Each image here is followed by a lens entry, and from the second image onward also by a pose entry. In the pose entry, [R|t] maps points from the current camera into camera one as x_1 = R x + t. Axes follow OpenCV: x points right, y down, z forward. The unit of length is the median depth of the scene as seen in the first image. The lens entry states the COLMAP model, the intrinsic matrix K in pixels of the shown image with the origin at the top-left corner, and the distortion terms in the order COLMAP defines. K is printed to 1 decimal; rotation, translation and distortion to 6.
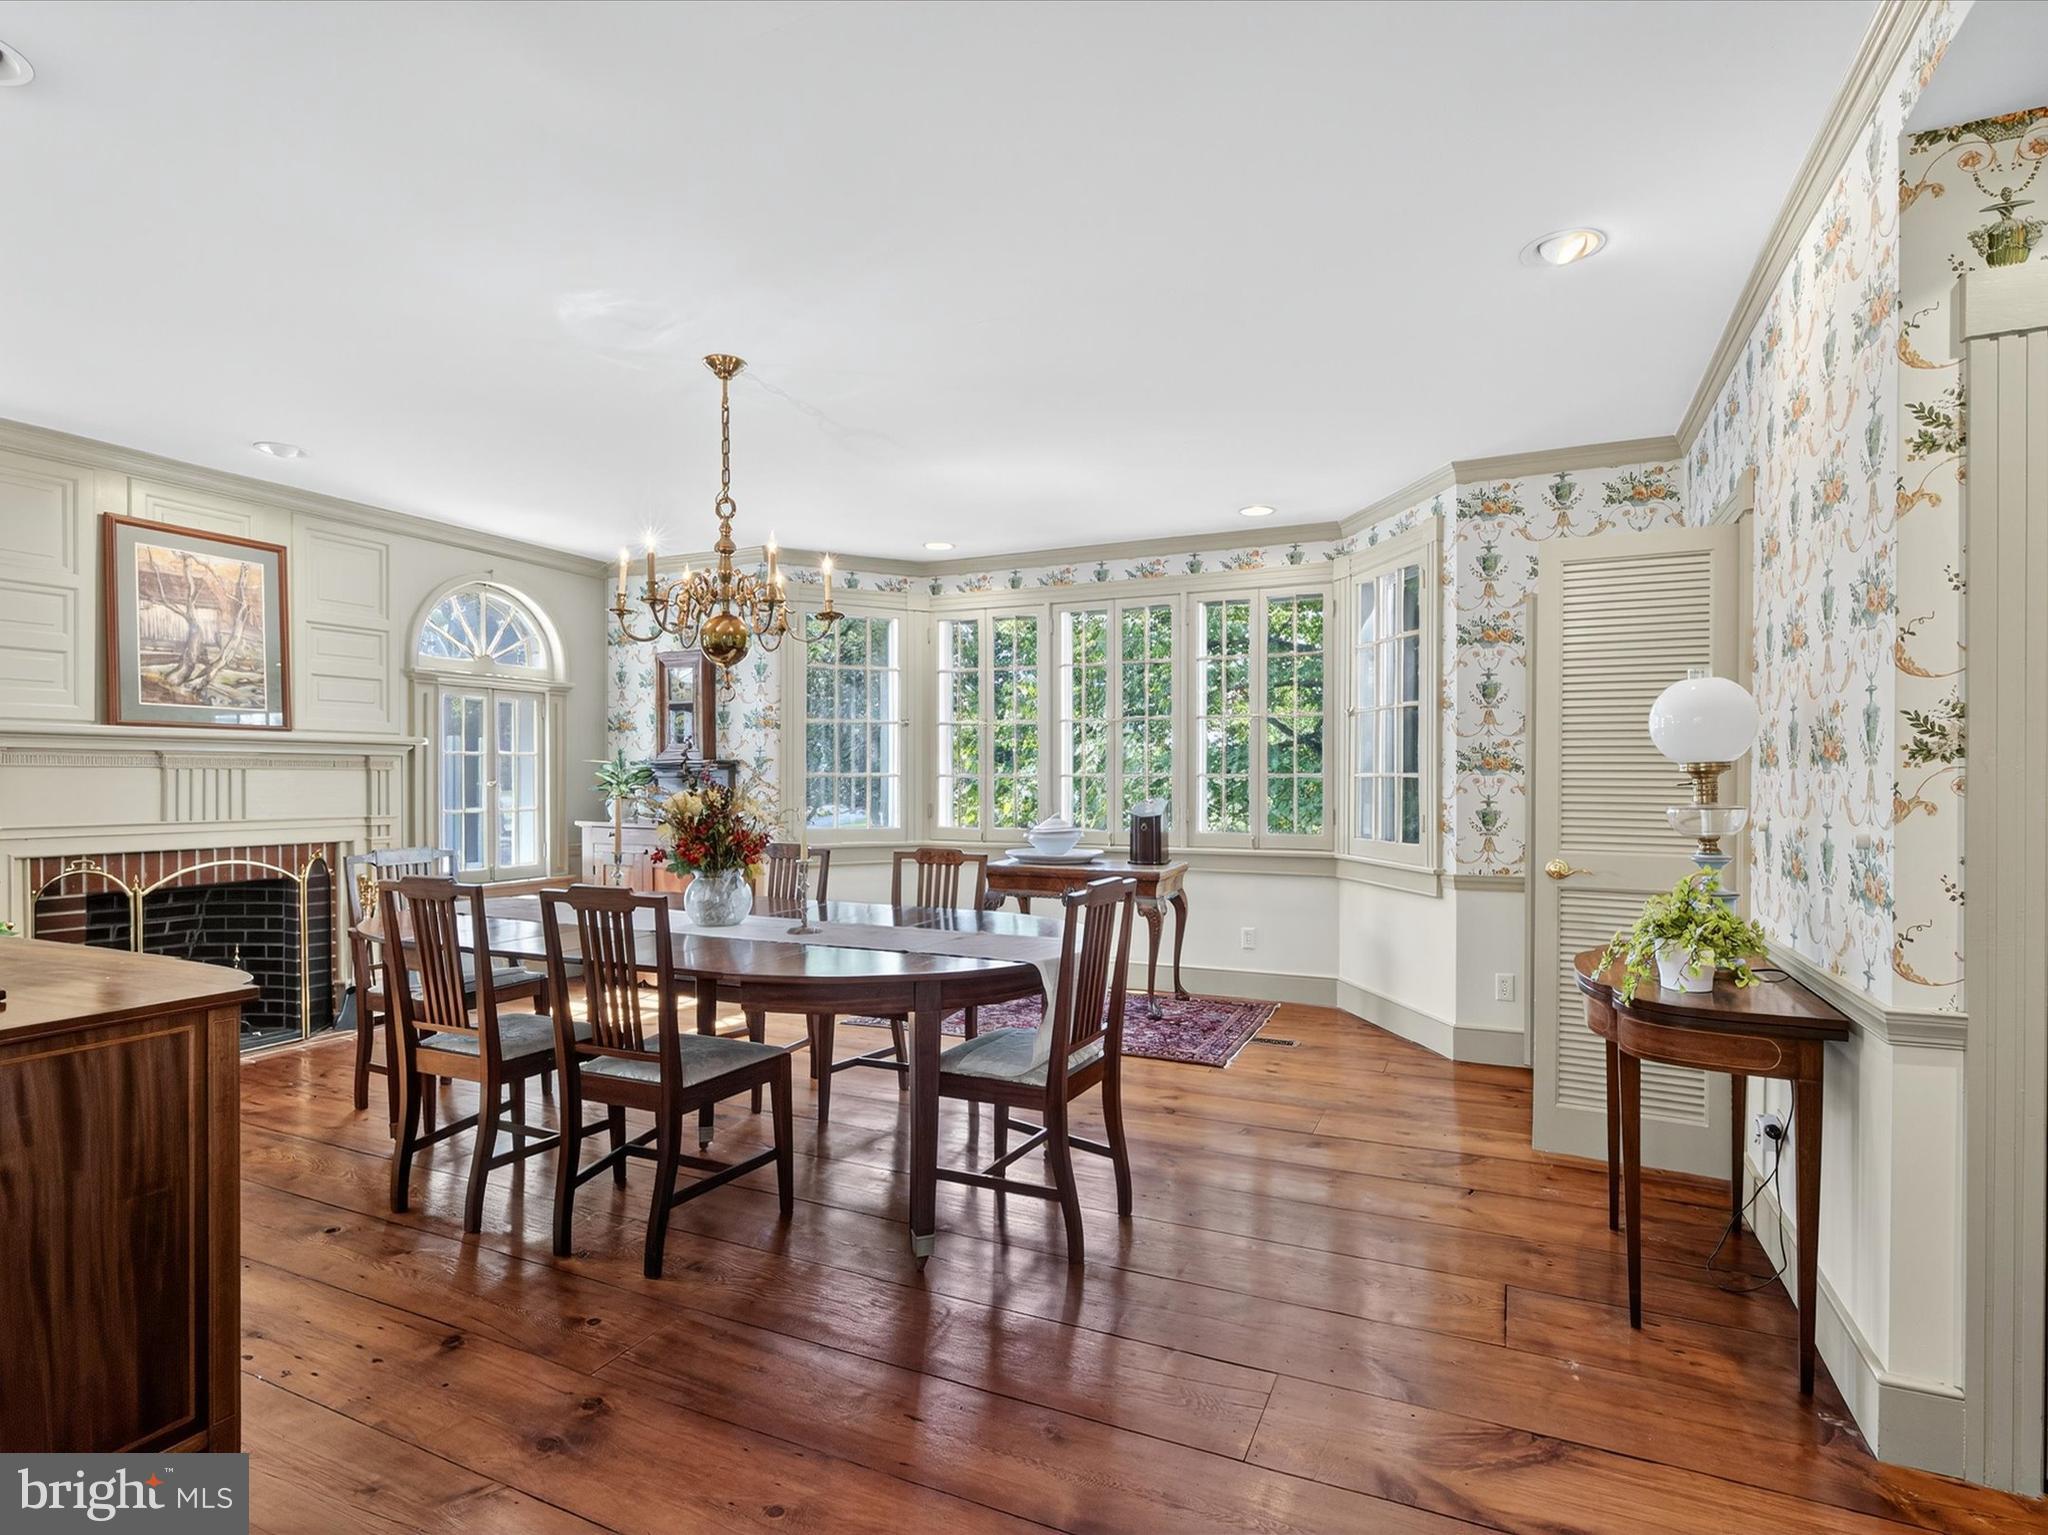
lens RADIAL K [[1029.3, 0, 1035.8], [0, 1029.3, 778.7], [0, 0, 1]] dist [-0.001912, -0.000935]
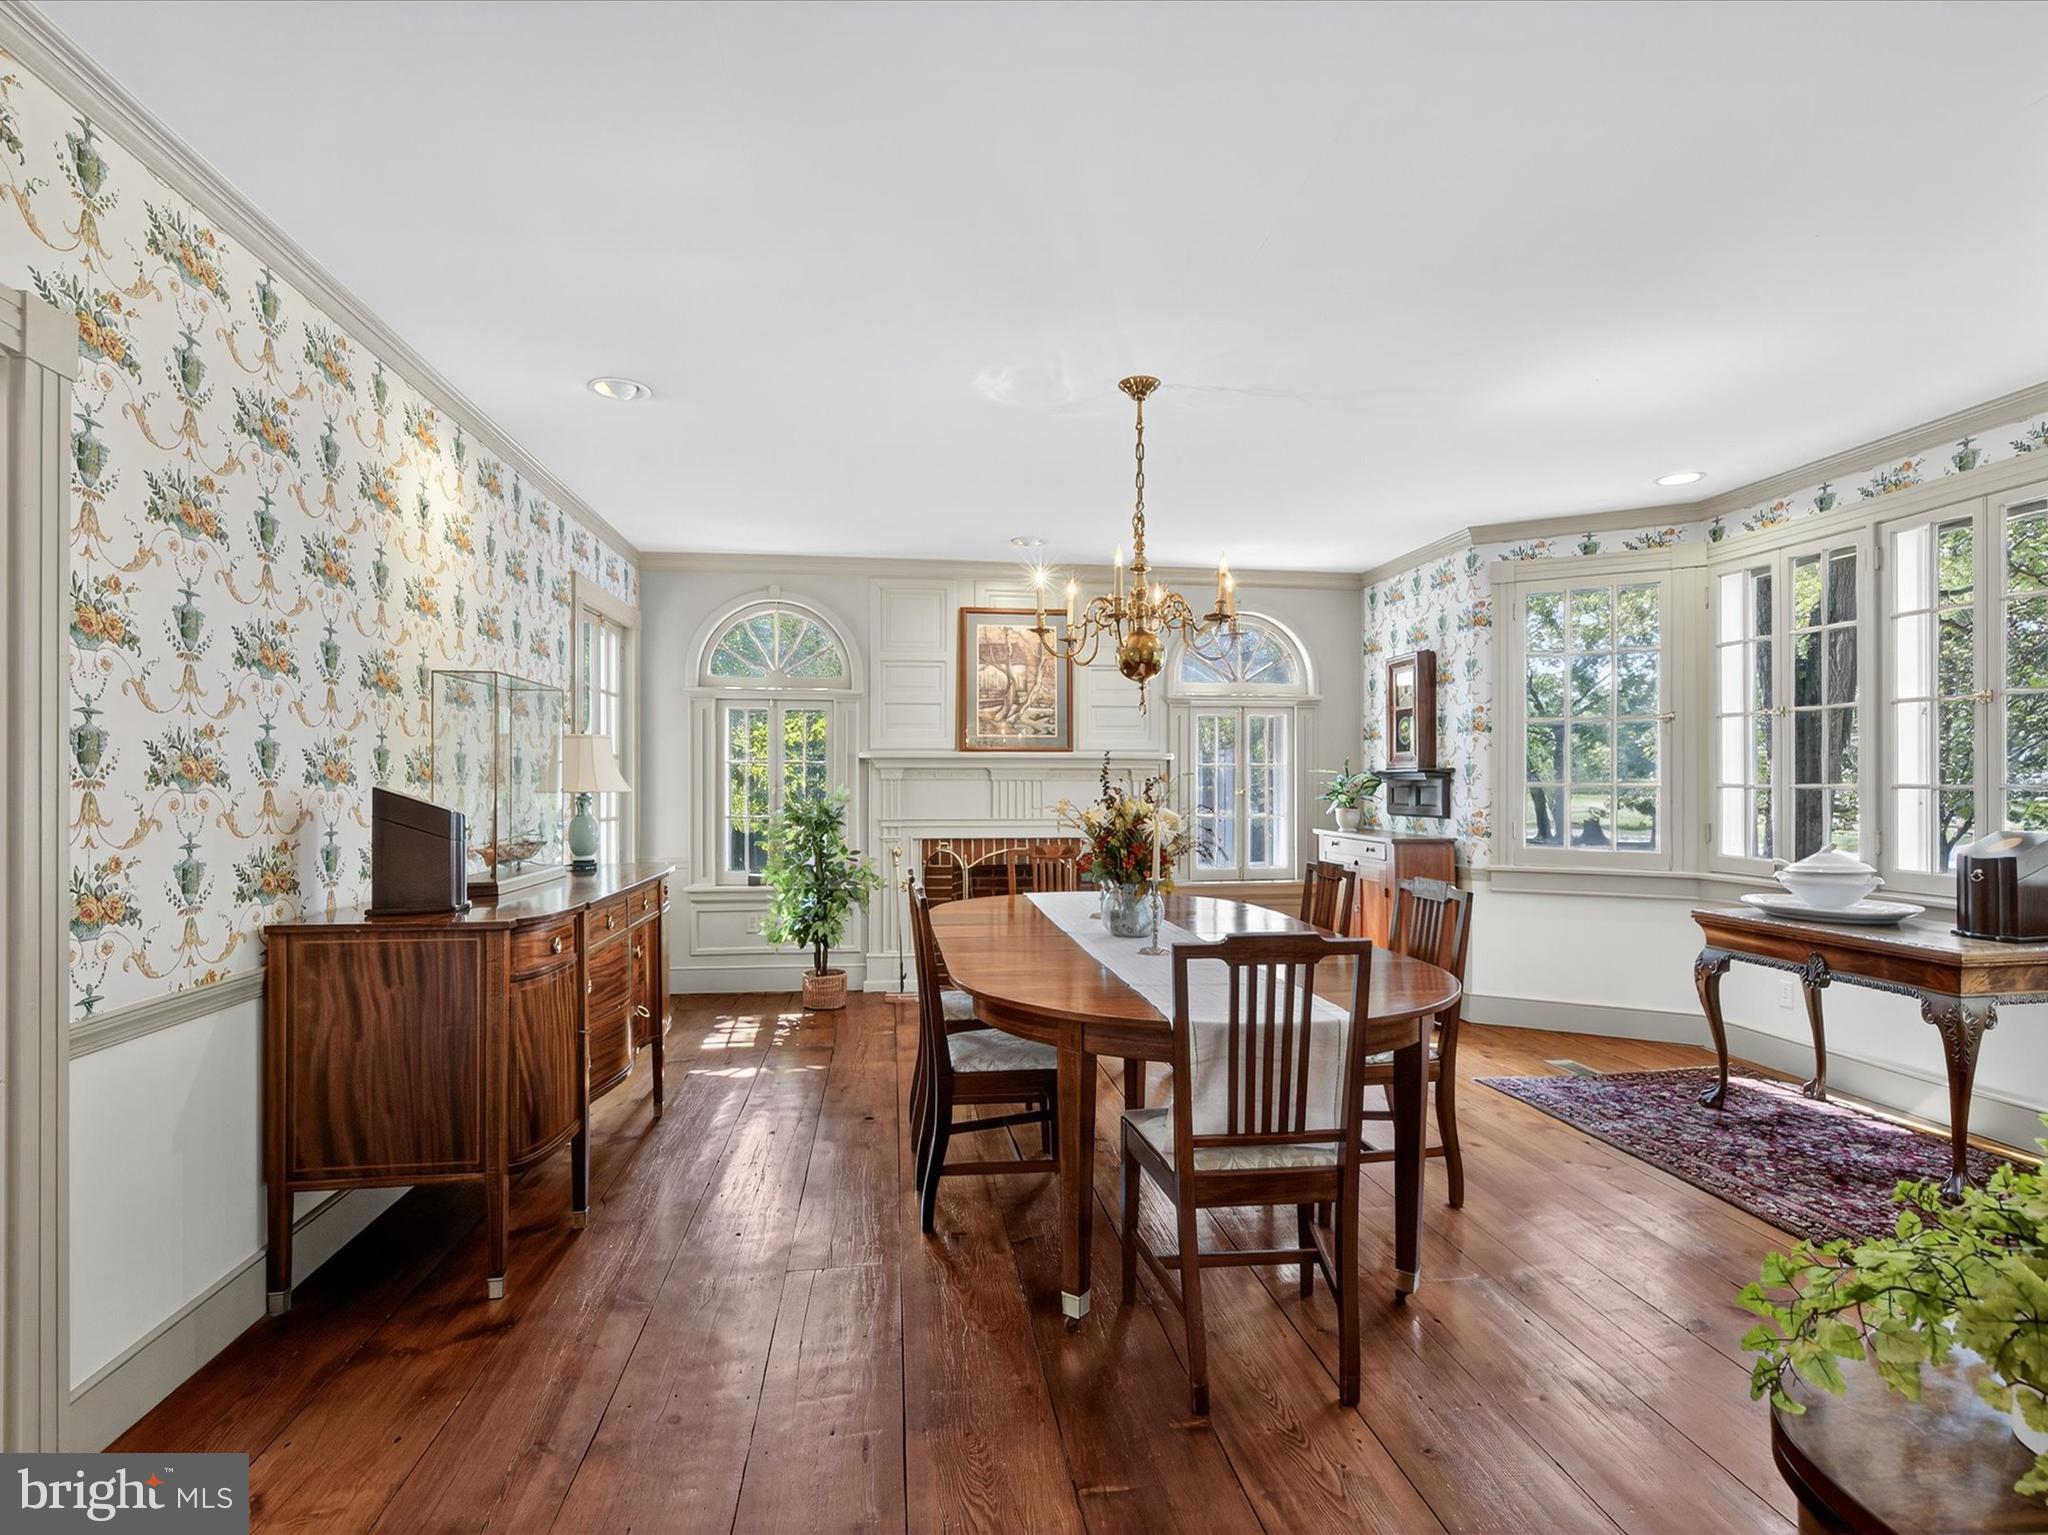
lens RADIAL K [[1029.3, 0, 1033.6], [0, 1029.3, 774.3], [0, 0, 1]] dist [-0.001912, -0.000935]
pose [[0.541648, -0.006011, -0.840584, 0.353646], [-0.000799, 0.999970, -0.007666, -0.007053], [0.840605, 0.004824, 0.541627, 0.258807]]
